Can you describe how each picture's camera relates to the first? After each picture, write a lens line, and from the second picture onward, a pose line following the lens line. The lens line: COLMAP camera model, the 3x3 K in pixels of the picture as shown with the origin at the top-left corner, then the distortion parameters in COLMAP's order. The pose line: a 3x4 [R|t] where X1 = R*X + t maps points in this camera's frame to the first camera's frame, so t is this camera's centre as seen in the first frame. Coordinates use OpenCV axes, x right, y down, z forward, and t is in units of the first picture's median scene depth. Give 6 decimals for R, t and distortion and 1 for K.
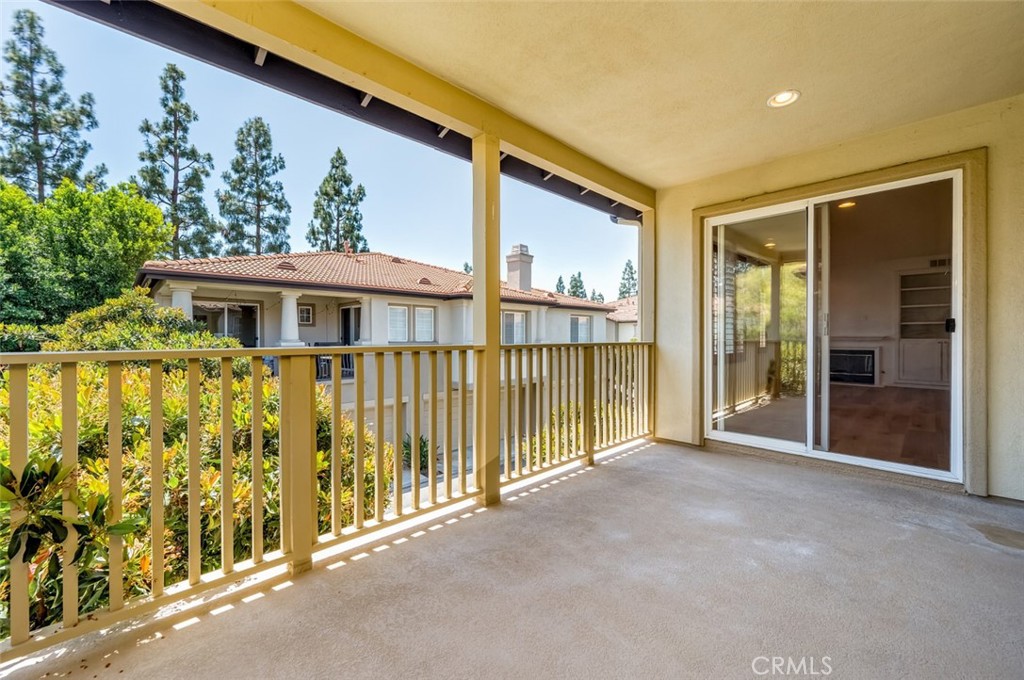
lens RADIAL K [[405.0, 0, 512.0], [0, 405.0, 340.0], [0, 0, 1]] dist [-0.000172, -0.000013]
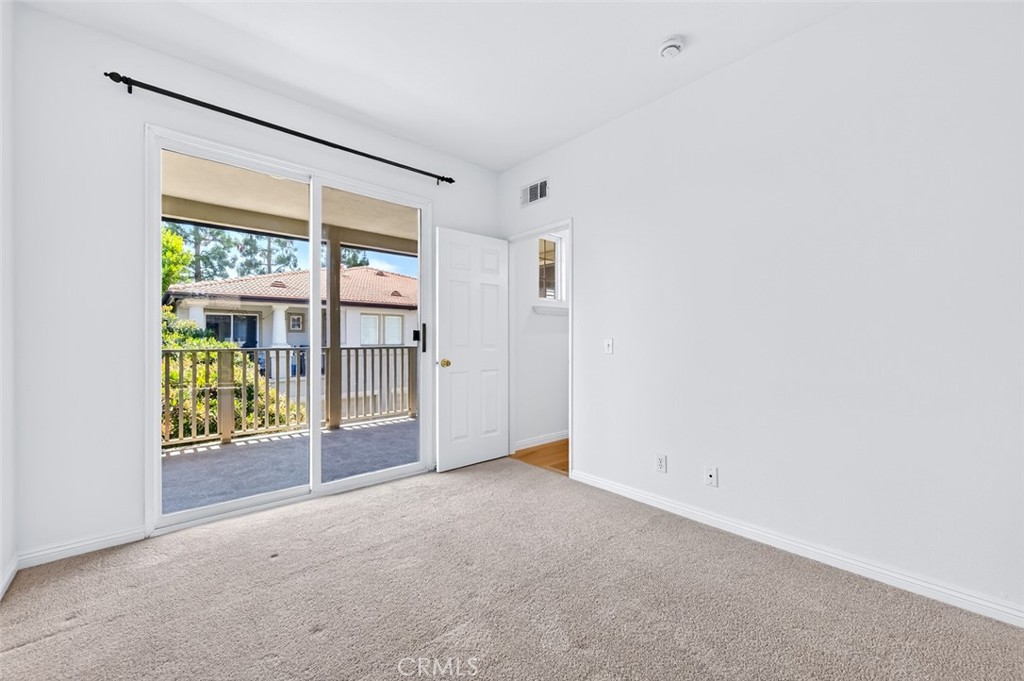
lens RADIAL K [[415.1, 0, 494.5], [0, 415.1, 337.5], [0, 0, 1]] dist [0.024523, -0.000090]
pose [[0.996530, -0.002338, -0.083200, 0.188766], [0.001326, 0.999925, -0.012209, -0.001803], [0.083222, 0.012056, 0.996458, -0.199768]]
